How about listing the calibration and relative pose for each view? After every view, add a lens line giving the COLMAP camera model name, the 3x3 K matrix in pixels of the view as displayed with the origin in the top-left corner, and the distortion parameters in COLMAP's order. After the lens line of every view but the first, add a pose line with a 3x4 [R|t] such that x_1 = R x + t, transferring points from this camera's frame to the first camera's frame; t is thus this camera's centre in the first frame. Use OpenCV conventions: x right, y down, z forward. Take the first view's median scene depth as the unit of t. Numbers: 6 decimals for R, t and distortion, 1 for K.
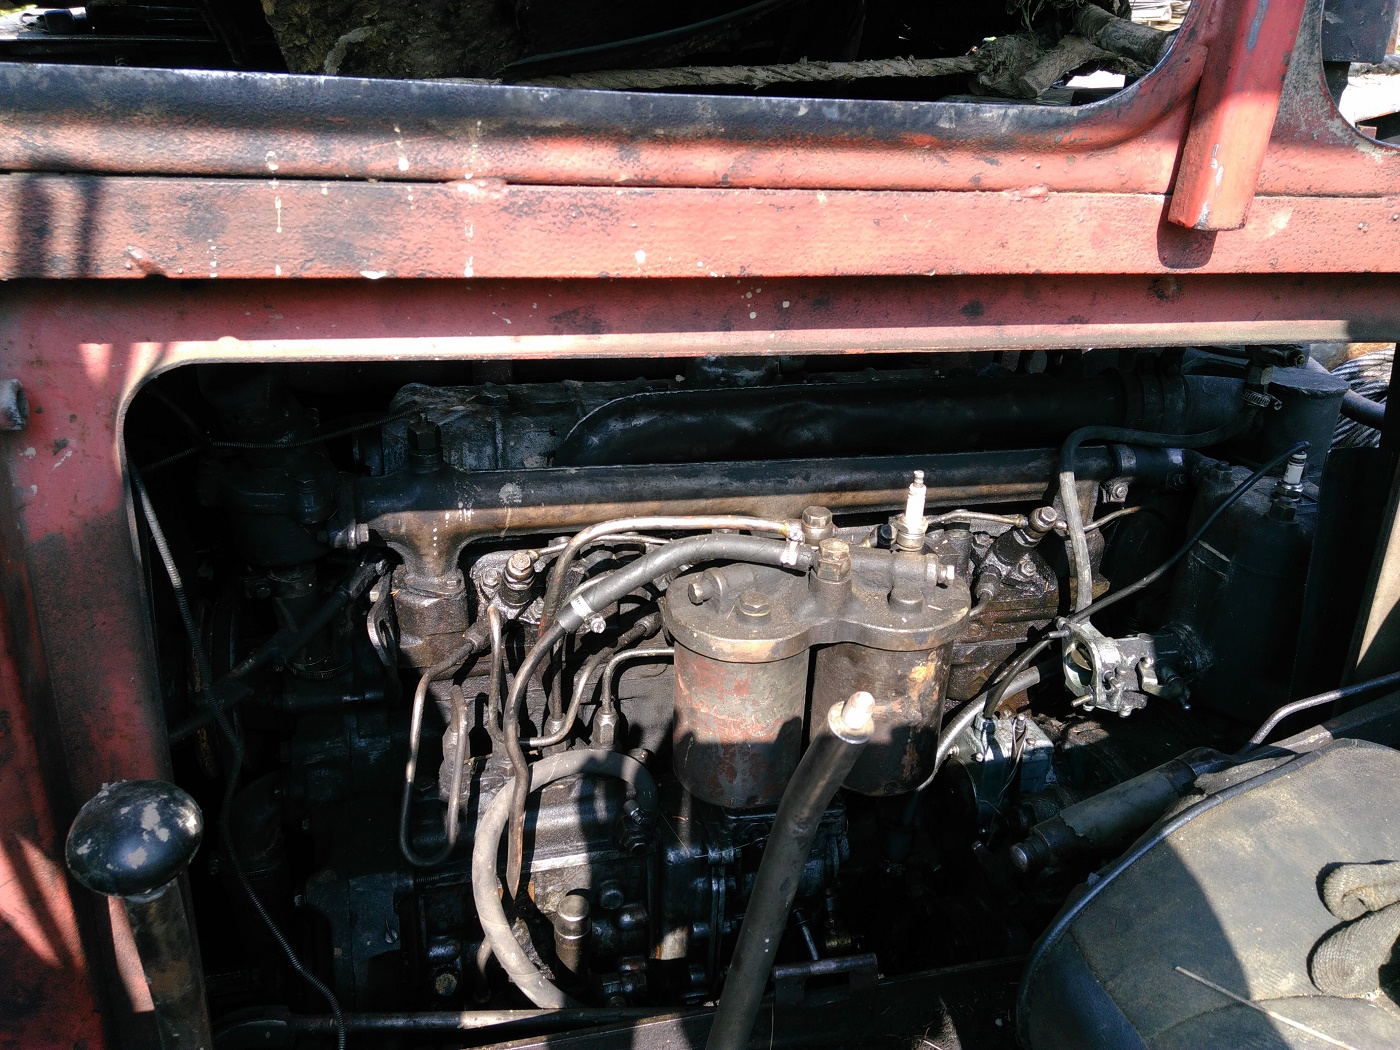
lens RADIAL K [[1113.8, 0, 687.9], [0, 1113.8, 523.6], [0, 0, 1]] dist [0.097551, -0.141611]
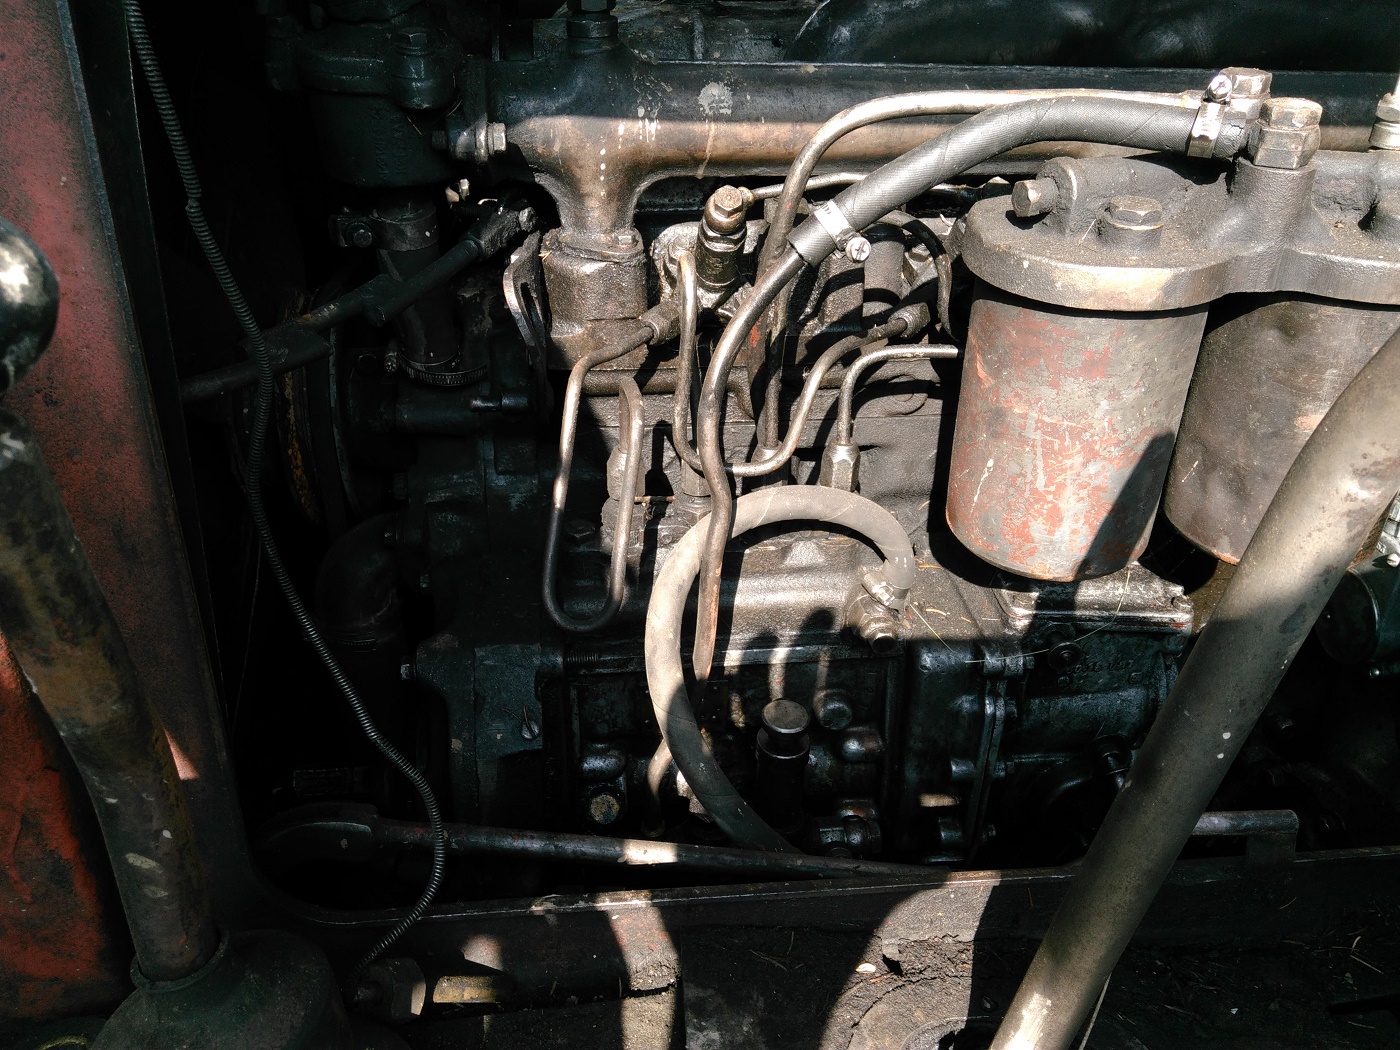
lens RADIAL K [[1121.5, 0, 682.3], [0, 1121.5, 513.8], [0, 0, 1]] dist [0.106125, -0.168131]
pose [[0.987061, 0.046922, -0.153327, -0.065774], [-0.033561, 0.995502, 0.088594, 0.162432], [0.156794, -0.082302, 0.984196, 0.326303]]
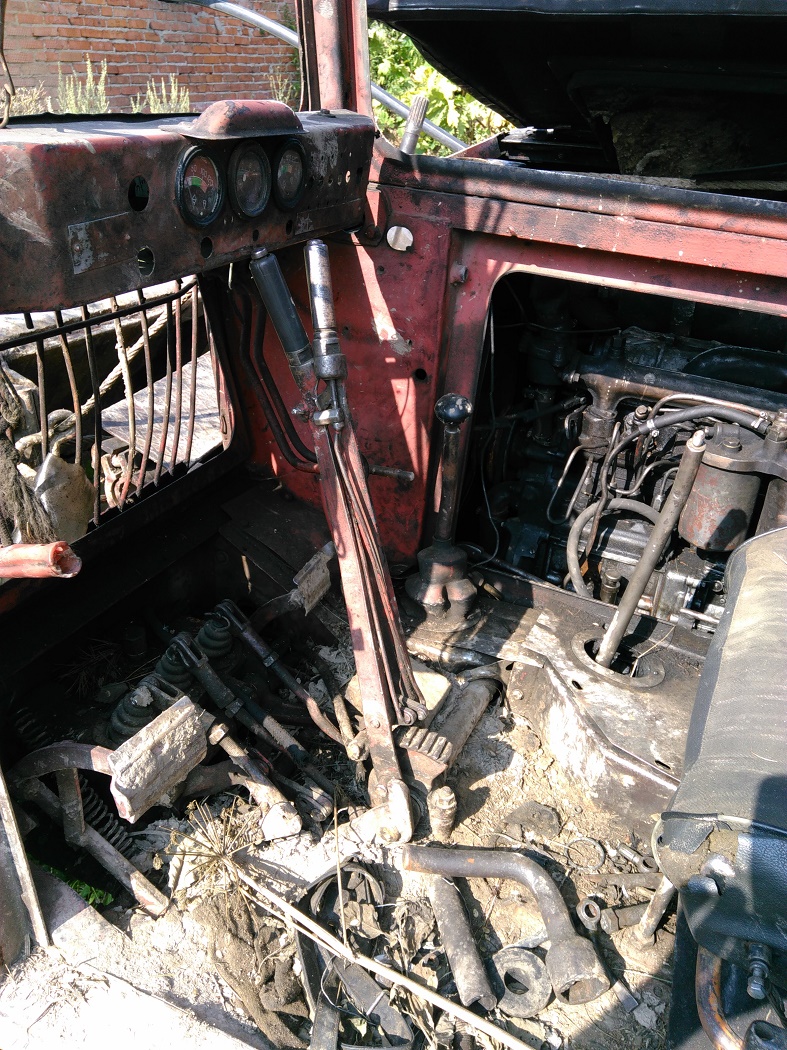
lens RADIAL K [[835.3, 0, 393.5], [0, 835.3, 525.0], [0, 0, 1]] dist [0.097551, -0.141611]
pose [[0.783069, 0.309456, -0.539481, 0.411312], [-0.292776, 0.948718, 0.119231, 0.189644], [0.548712, 0.064581, 0.833513, -0.570030]]
